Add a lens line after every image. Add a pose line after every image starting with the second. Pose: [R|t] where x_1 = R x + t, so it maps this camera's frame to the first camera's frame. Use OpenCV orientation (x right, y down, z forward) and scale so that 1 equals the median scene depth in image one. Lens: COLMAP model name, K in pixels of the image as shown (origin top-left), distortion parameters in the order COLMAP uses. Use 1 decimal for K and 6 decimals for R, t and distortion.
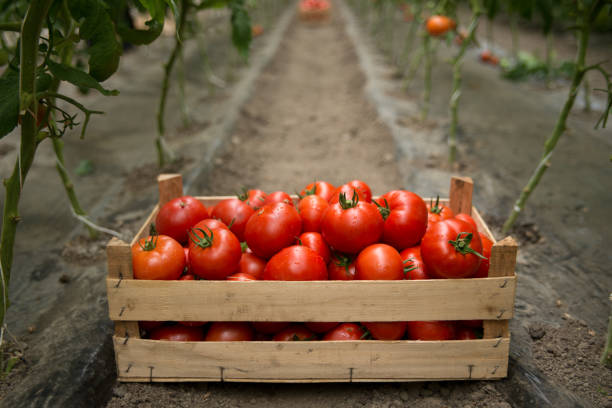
lens RADIAL K [[678.3, 0, 351.9], [0, 678.3, 204.2], [0, 0, 1]] dist [-0.004781, 0.000108]
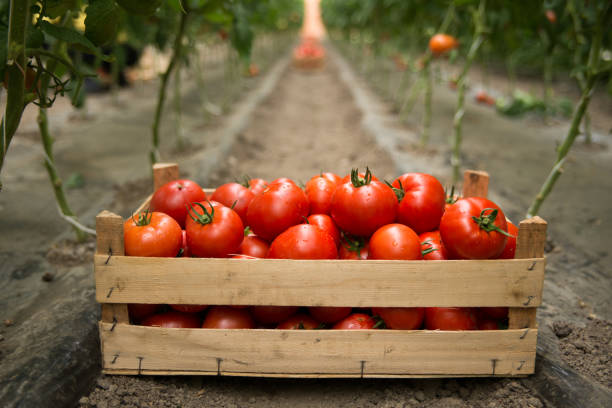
lens RADIAL K [[678.3, 0, 351.9], [0, 678.3, 204.2], [0, 0, 1]] dist [-0.004781, 0.000108]
pose [[0.999826, 0.012046, 0.014228, -0.030340], [-0.010890, 0.996838, -0.078715, 0.103510], [-0.015131, 0.078546, 0.996796, 0.082507]]
